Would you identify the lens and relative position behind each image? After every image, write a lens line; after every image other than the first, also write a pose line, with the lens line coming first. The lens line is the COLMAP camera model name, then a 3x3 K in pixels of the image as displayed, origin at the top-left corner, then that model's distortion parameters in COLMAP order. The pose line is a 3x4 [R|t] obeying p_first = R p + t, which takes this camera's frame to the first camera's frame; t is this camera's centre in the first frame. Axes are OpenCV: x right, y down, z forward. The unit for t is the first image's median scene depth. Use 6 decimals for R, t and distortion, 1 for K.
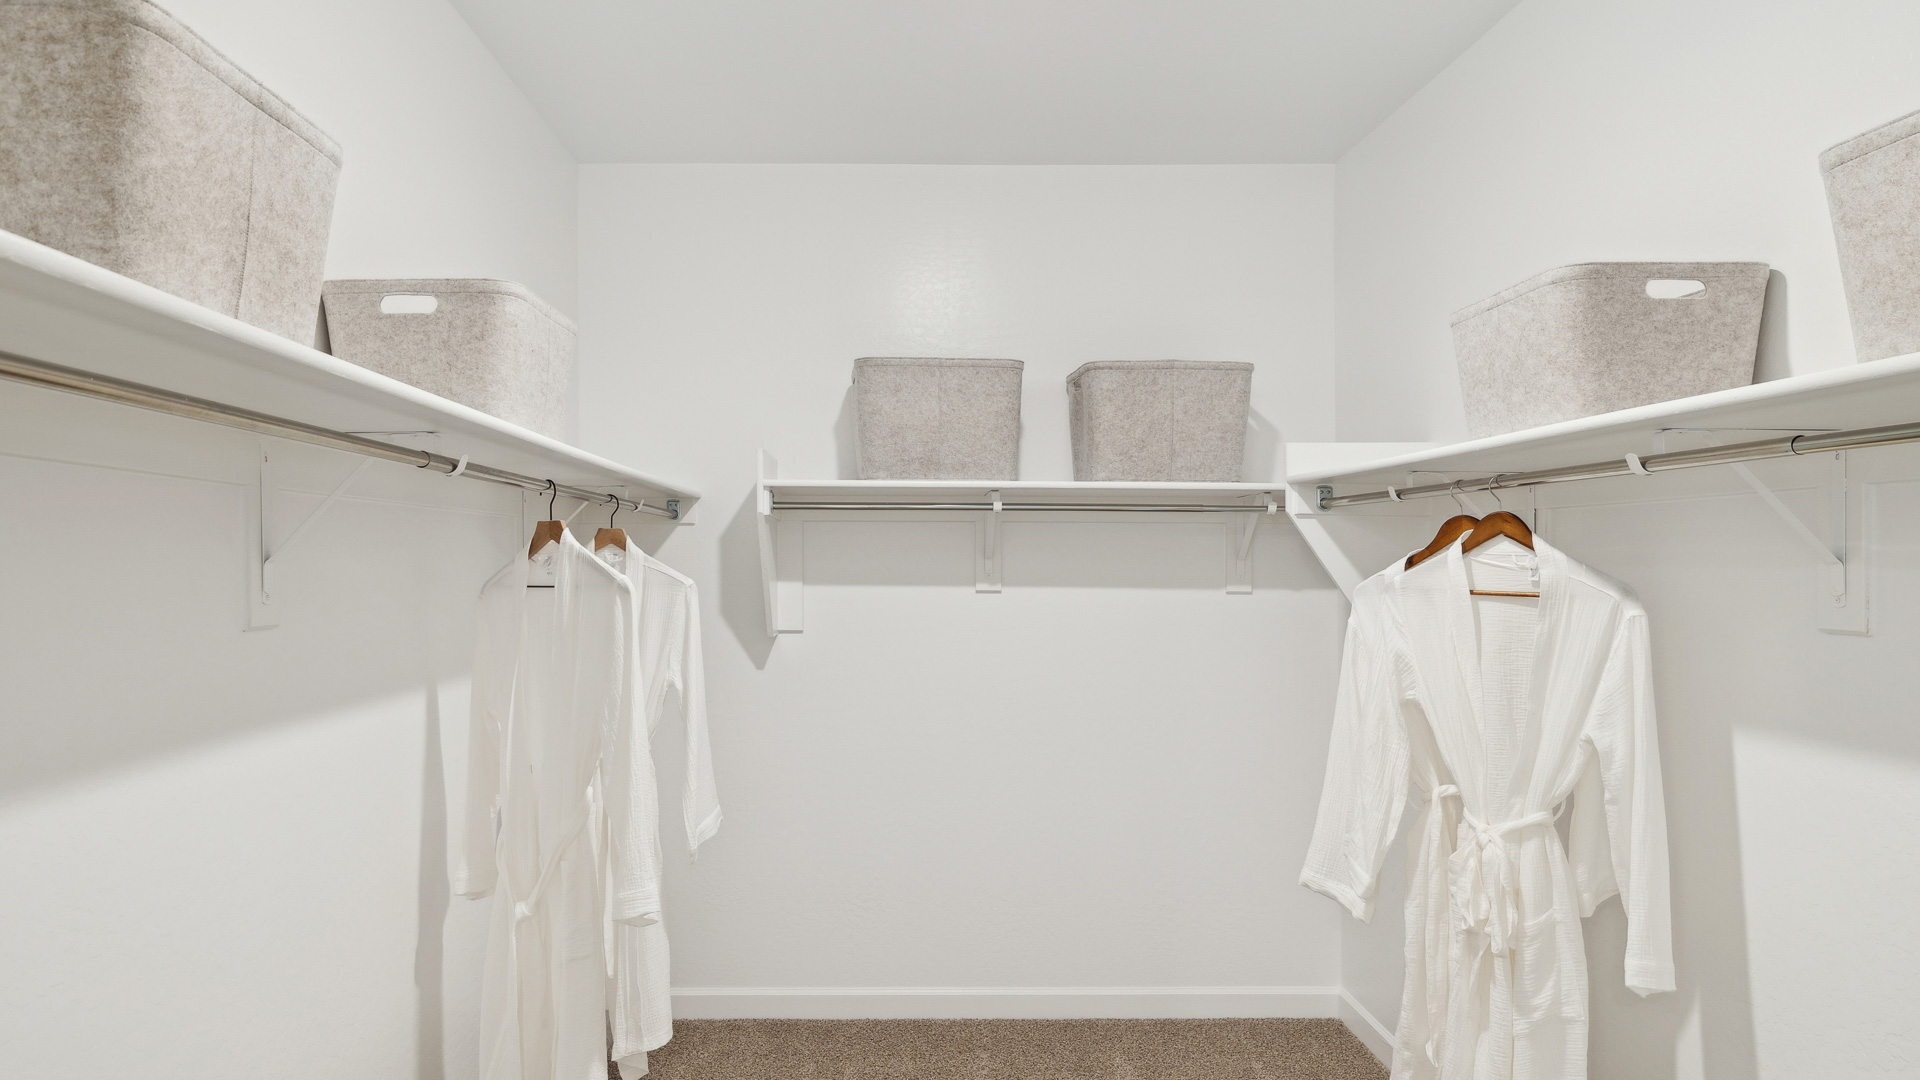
lens RADIAL K [[1170.6, 0, 957.9], [0, 1170.6, 552.0], [0, 0, 1]] dist [0.002104, 0.000048]
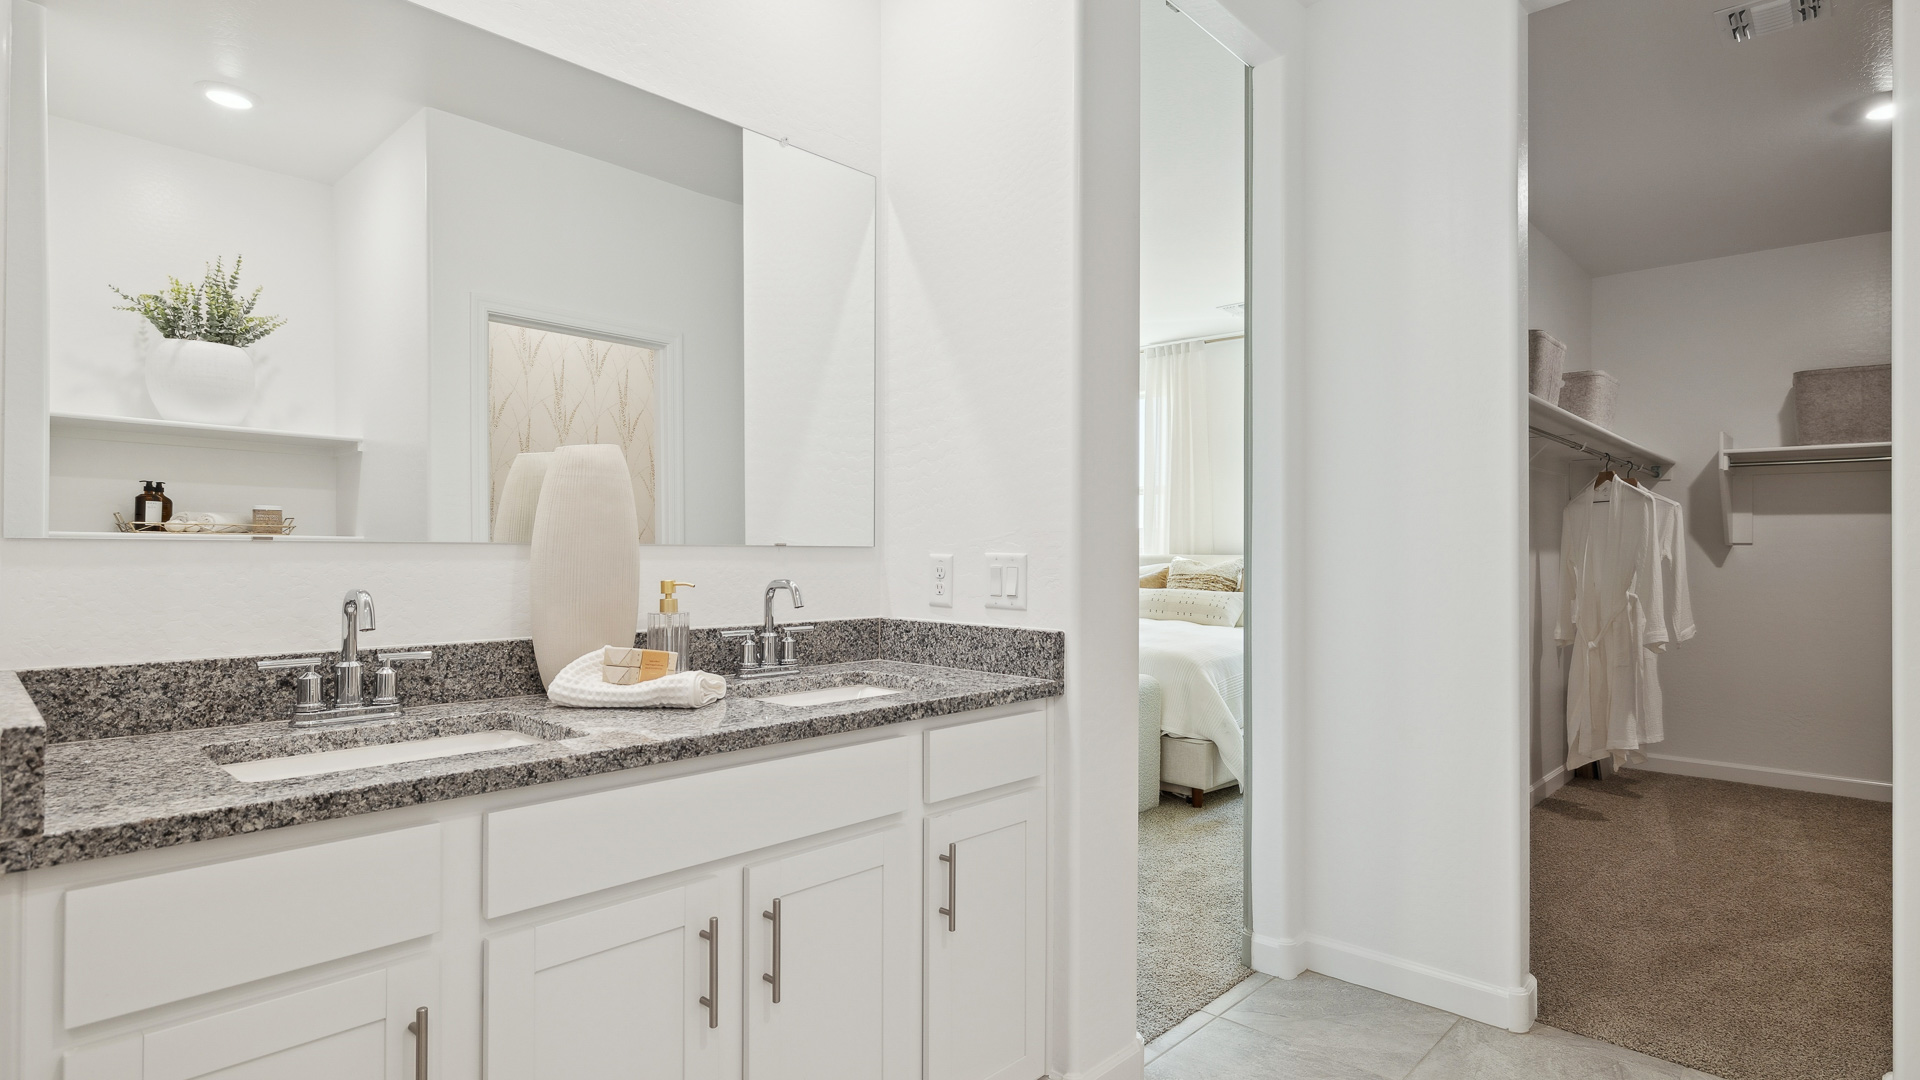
lens RADIAL K [[1006.4, 0, 948.4], [0, 1006.4, 541.0], [0, 0, 1]] dist [-0.000044, -0.000454]
pose [[0.688747, 0.006484, -0.724973, 0.121437], [-0.003563, 0.999978, 0.005558, 0.068896], [0.724993, -0.001244, 0.688755, -0.845327]]
